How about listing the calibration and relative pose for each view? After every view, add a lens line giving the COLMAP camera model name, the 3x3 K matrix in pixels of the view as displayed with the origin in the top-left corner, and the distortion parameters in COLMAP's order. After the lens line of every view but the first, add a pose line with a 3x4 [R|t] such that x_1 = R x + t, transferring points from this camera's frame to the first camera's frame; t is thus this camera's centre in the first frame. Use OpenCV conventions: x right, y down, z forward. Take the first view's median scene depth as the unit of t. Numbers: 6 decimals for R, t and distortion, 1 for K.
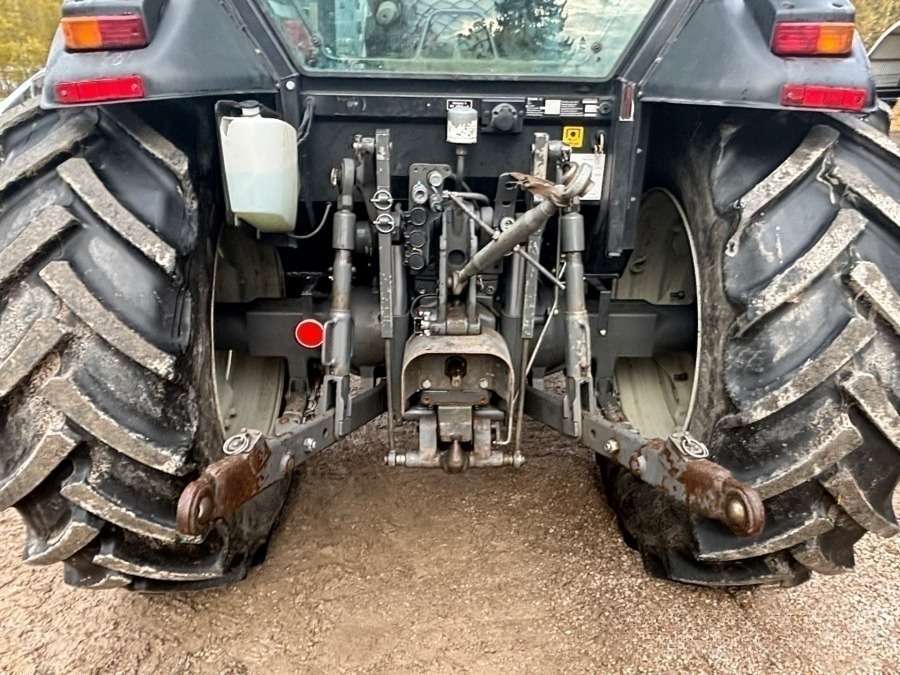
lens RADIAL K [[682.6, 0, 450.0], [0, 682.6, 337.5], [0, 0, 1]] dist [0.035997, -0.066392]
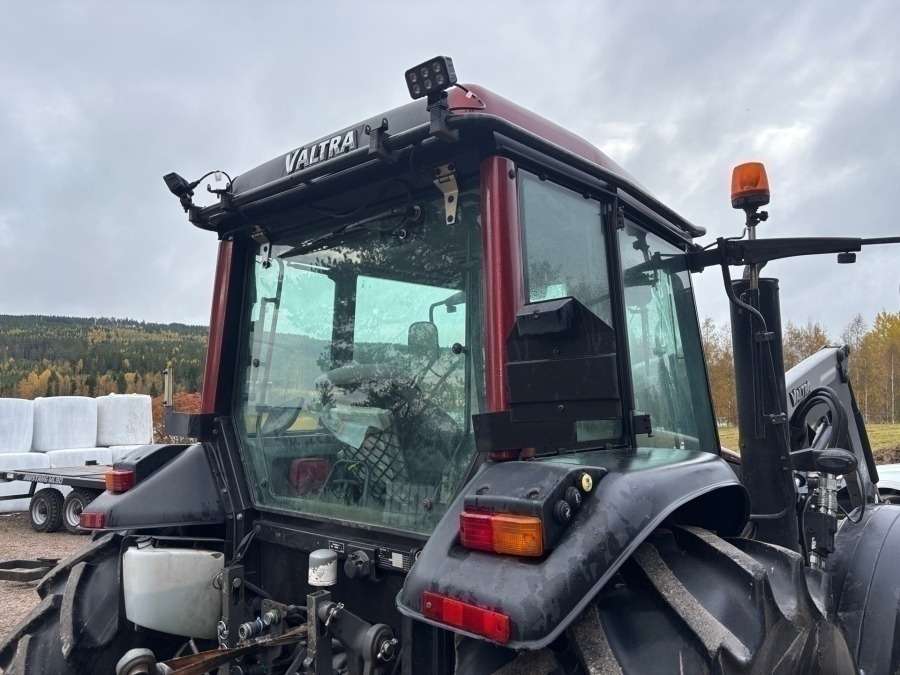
lens RADIAL K [[678.8, 0, 449.0], [0, 678.8, 343.4], [0, 0, 1]] dist [0.053594, -0.062748]
pose [[0.729387, -0.079234, -0.679497, 0.979929], [-0.240972, 0.899851, -0.363594, -0.310212], [0.640255, 0.428940, 0.637247, 0.335454]]
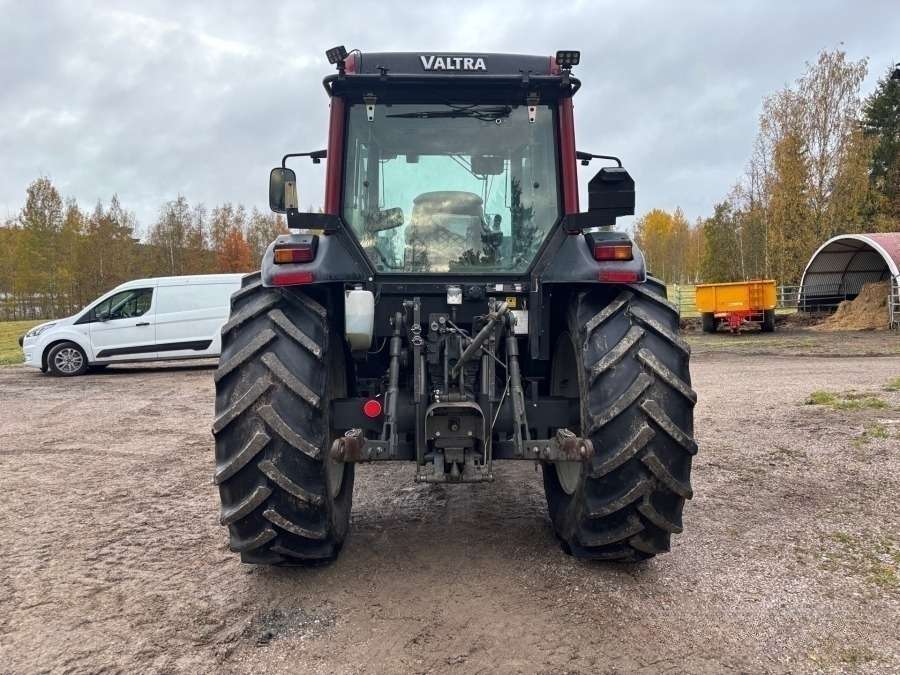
lens RADIAL K [[678.8, 0, 449.0], [0, 678.8, 343.4], [0, 0, 1]] dist [0.053594, -0.062748]
pose [[0.999821, -0.017141, 0.007948, -0.017946], [0.018718, 0.955829, -0.293327, 0.444136], [-0.002569, 0.293423, 0.955979, -0.944006]]
